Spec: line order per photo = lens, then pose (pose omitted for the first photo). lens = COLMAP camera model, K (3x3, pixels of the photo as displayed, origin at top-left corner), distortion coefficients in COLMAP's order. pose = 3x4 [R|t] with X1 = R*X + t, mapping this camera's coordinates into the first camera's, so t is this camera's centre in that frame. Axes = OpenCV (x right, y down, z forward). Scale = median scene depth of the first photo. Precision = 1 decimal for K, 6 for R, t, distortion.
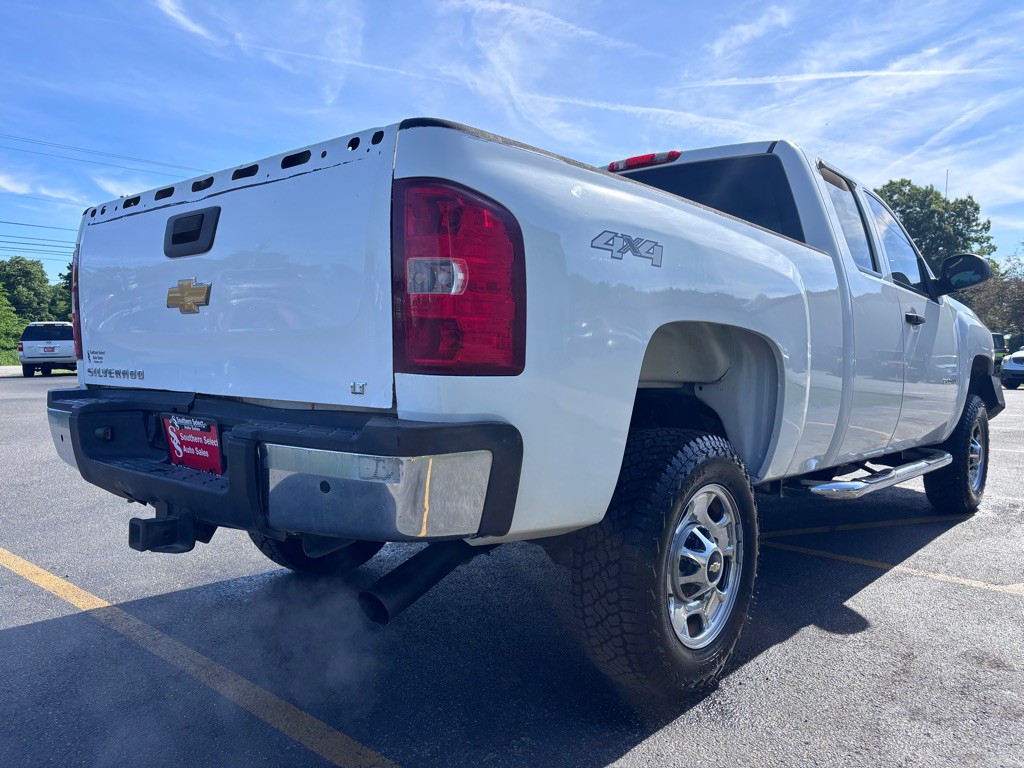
lens RADIAL K [[777.4, 0, 508.0], [0, 777.4, 383.0], [0, 0, 1]] dist [0.048819, -0.048546]
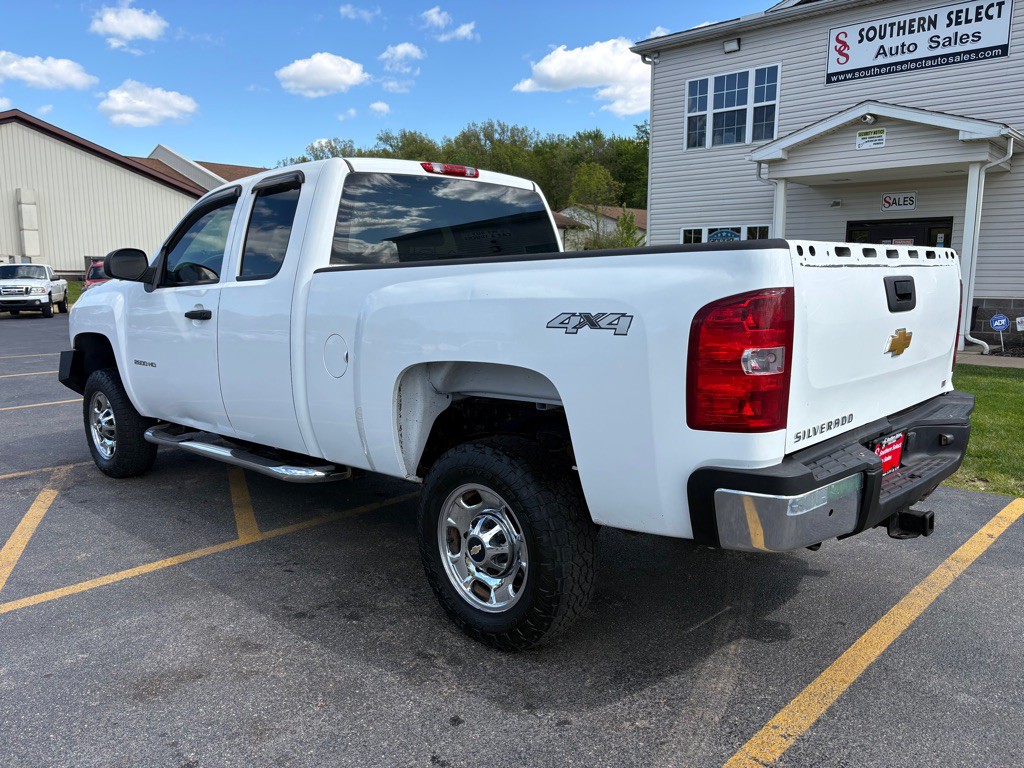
lens RADIAL K [[777.4, 0, 504.1], [0, 777.4, 377.2], [0, 0, 1]] dist [0.048819, -0.048546]
pose [[0.040639, -0.139869, 0.989336, -1.746634], [0.038219, 0.989647, 0.138343, -0.261694], [-0.998443, 0.032190, 0.045564, 1.612077]]
